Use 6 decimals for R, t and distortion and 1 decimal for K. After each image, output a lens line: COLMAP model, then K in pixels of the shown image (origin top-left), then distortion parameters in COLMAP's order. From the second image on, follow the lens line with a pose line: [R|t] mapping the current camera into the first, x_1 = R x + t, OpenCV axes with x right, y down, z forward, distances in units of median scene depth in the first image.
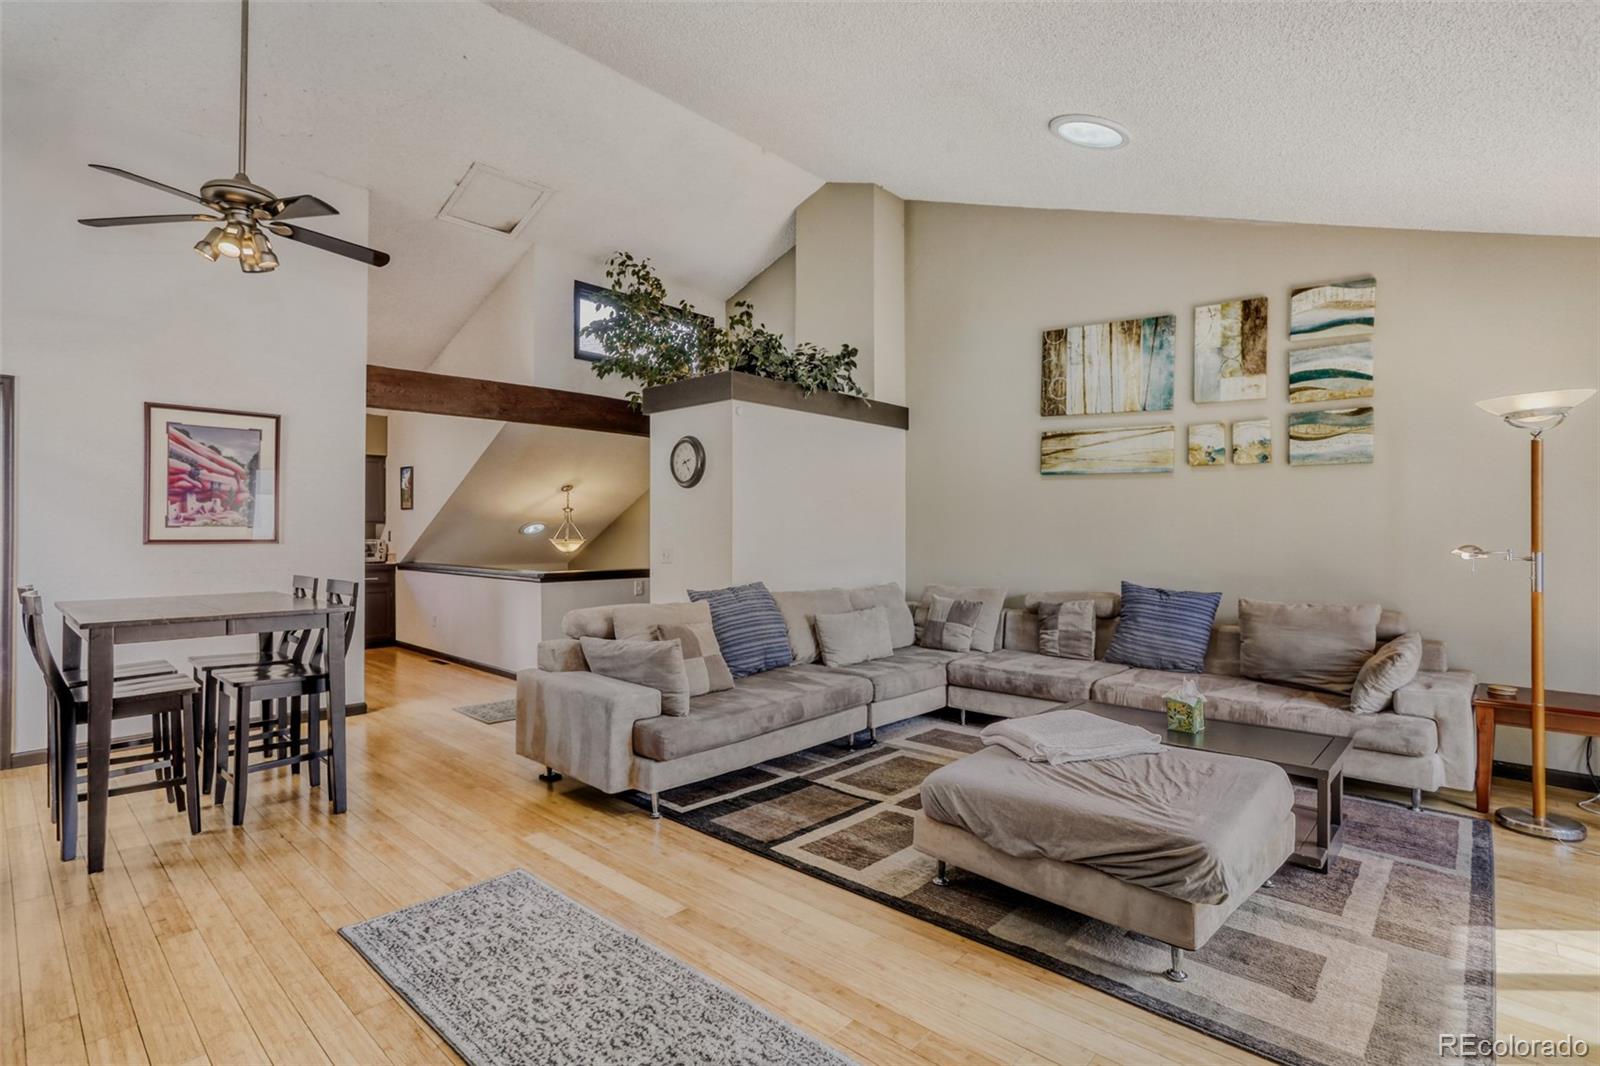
lens RADIAL K [[787.9, 0, 817.7], [0, 787.9, 526.6], [0, 0, 1]] dist [-0.059763, 0.038360]
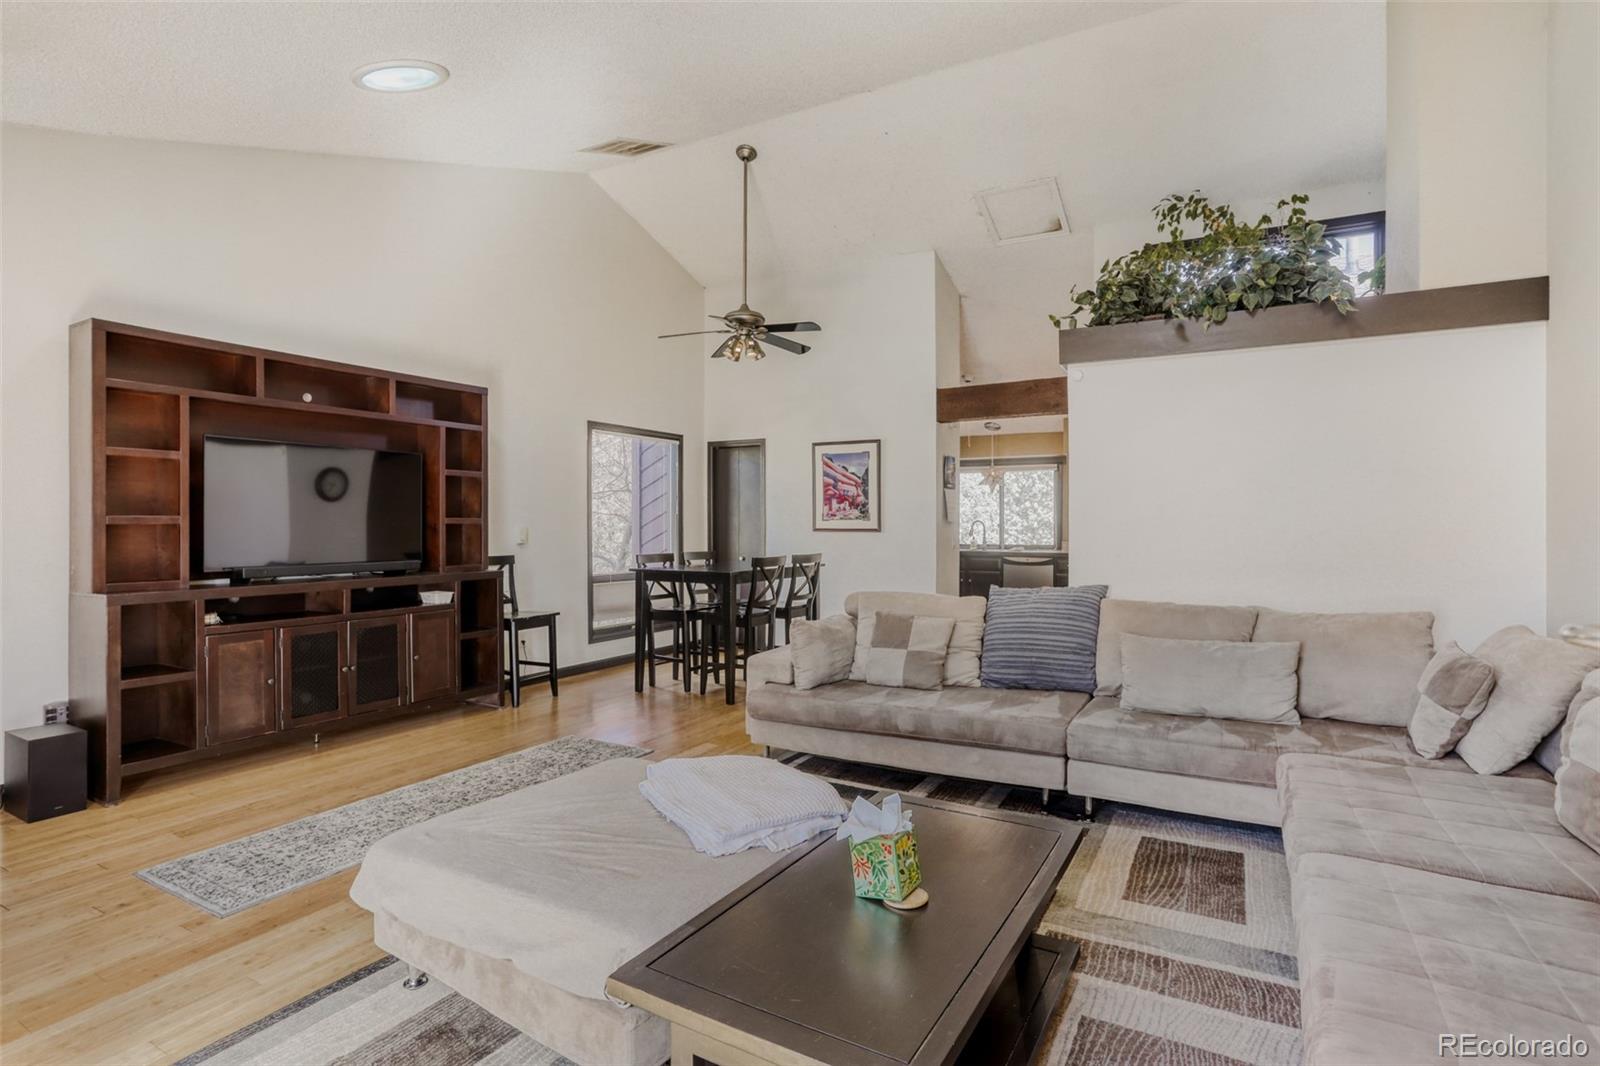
lens RADIAL K [[787.9, 0, 817.7], [0, 787.9, 526.6], [0, 0, 1]] dist [-0.059763, 0.038360]
pose [[0.224527, 0.002045, -0.974466, 0.582775], [0.007998, 0.999960, 0.003942, 0.005390], [0.974435, -0.008678, 0.224502, 0.505487]]
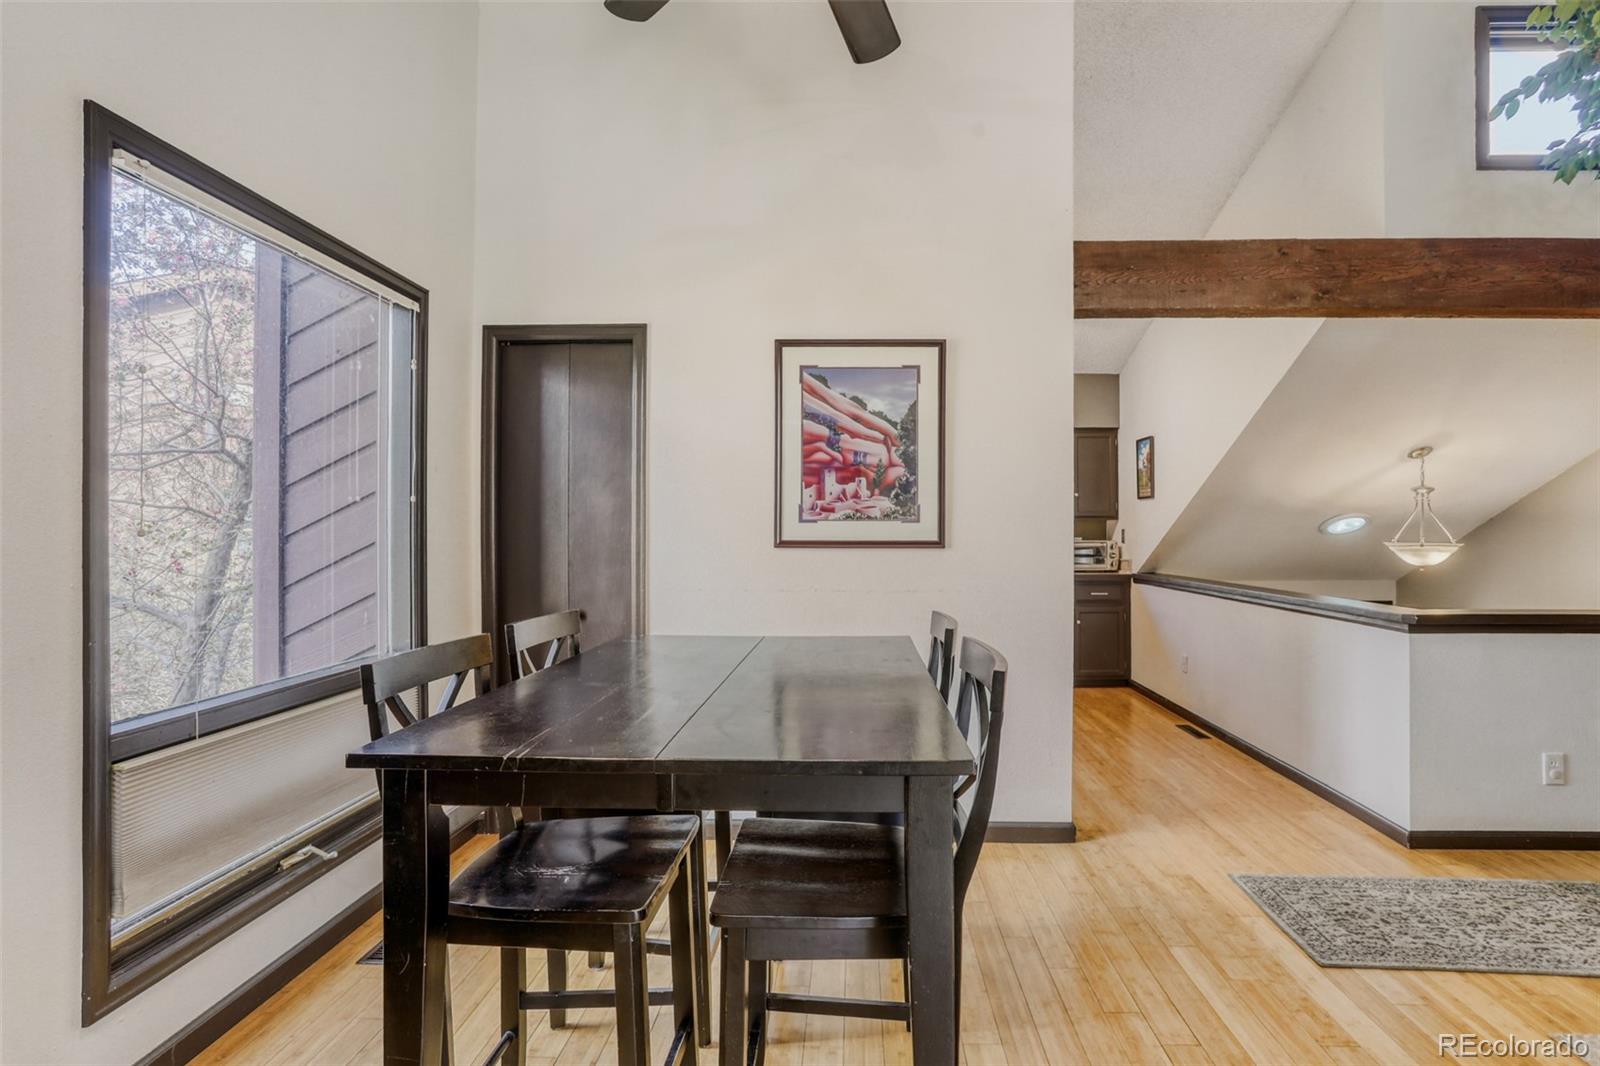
lens RADIAL K [[787.9, 0, 817.7], [0, 787.9, 526.6], [0, 0, 1]] dist [-0.059763, 0.038360]
pose [[0.633093, -0.004231, -0.774064, -0.243390], [0.004302, 0.999989, -0.001948, 0.005185], [0.774064, -0.002097, 0.633104, 0.462697]]
